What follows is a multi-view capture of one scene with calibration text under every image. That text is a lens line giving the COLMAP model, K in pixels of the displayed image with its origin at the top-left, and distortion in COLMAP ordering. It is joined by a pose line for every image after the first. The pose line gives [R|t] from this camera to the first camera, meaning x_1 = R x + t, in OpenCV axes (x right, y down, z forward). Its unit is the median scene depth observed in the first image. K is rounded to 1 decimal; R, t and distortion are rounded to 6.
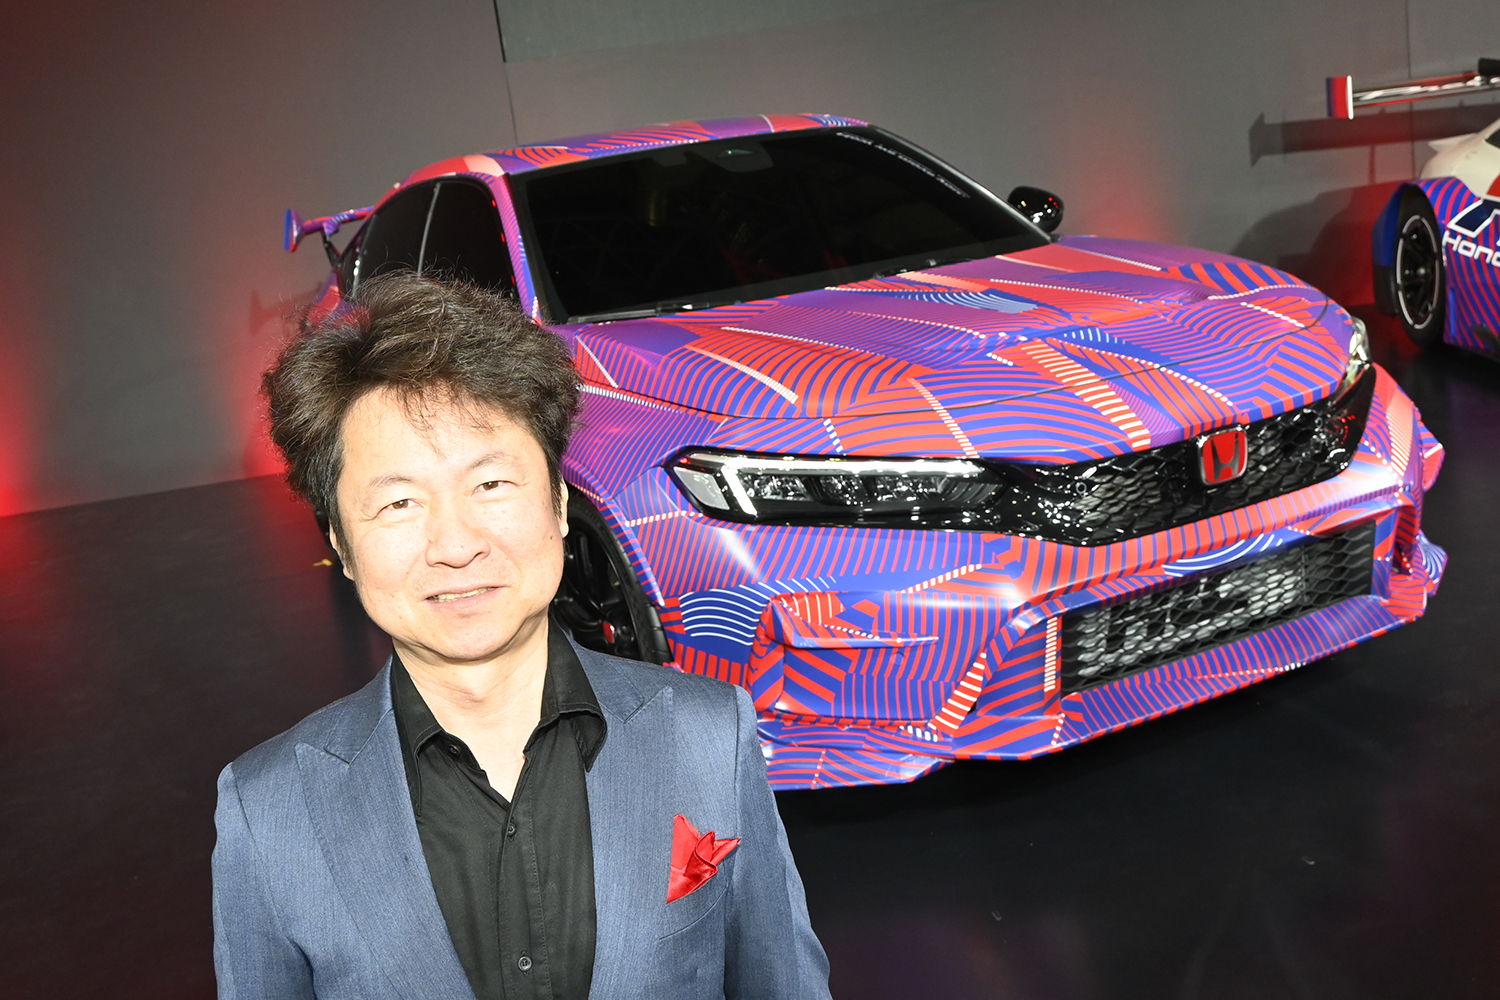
lens RADIAL K [[1572.9, 0, 750.0], [0, 1572.9, 500.0], [0, 0, 1]] dist [0.012208, -0.006640]
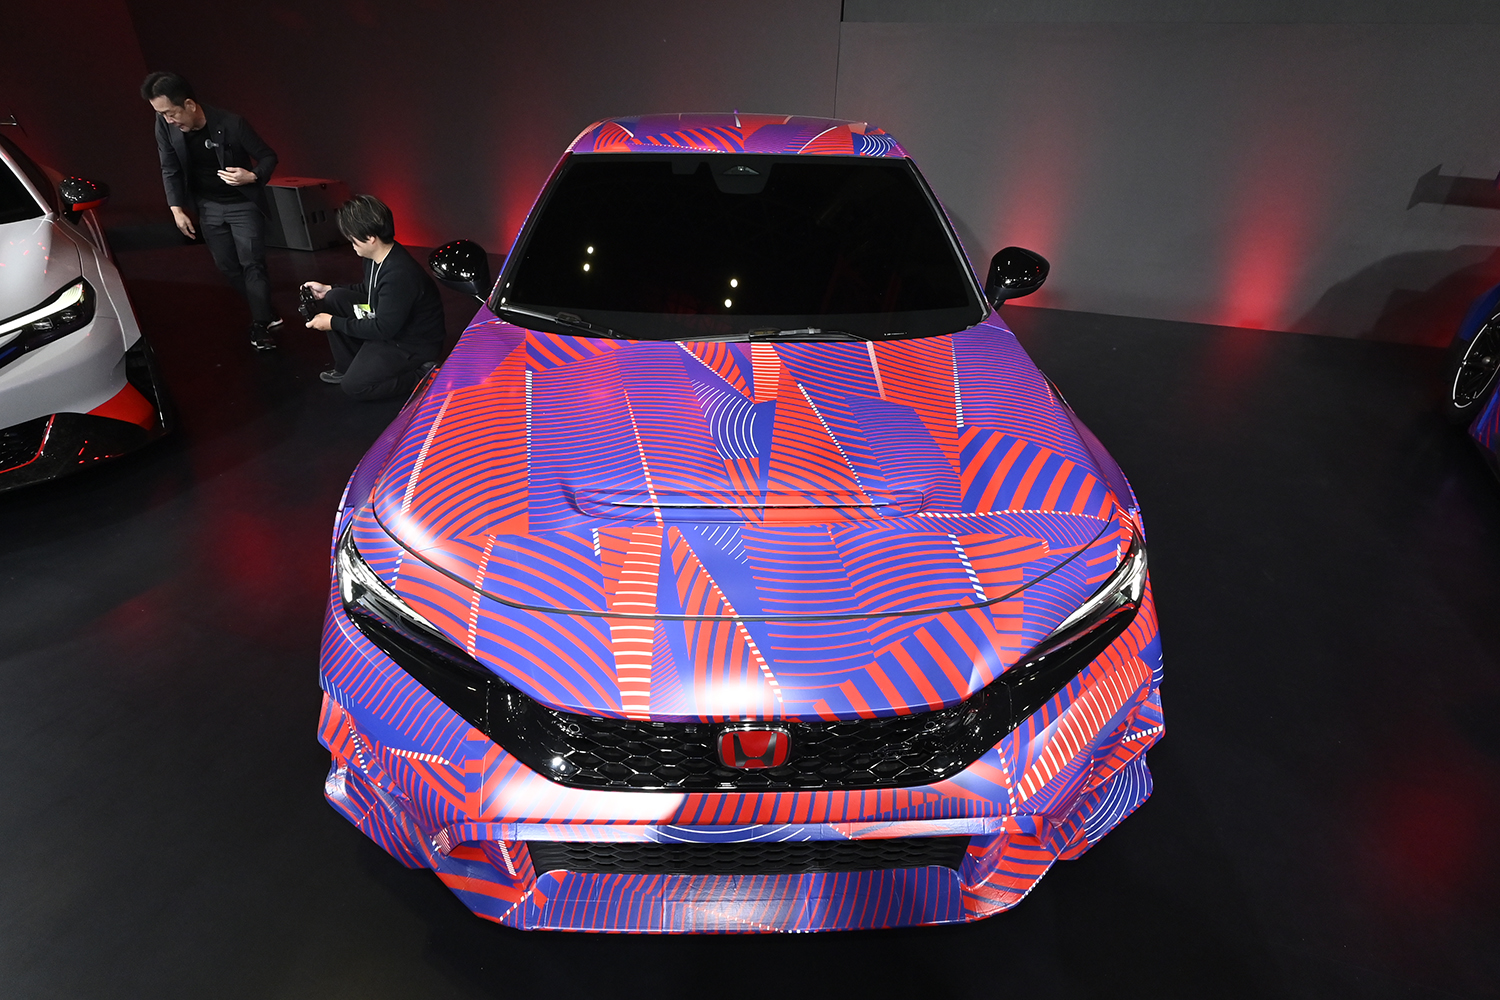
lens RADIAL K [[746.5, 0, 750.0], [0, 746.5, 500.0], [0, 0, 1]] dist [0.001310, 0.000347]
pose [[0.882600, 0.347904, -0.316195, 0.347799], [-0.226050, 0.903779, 0.363436, -0.275054], [0.412211, -0.249293, 0.876319, 0.611458]]
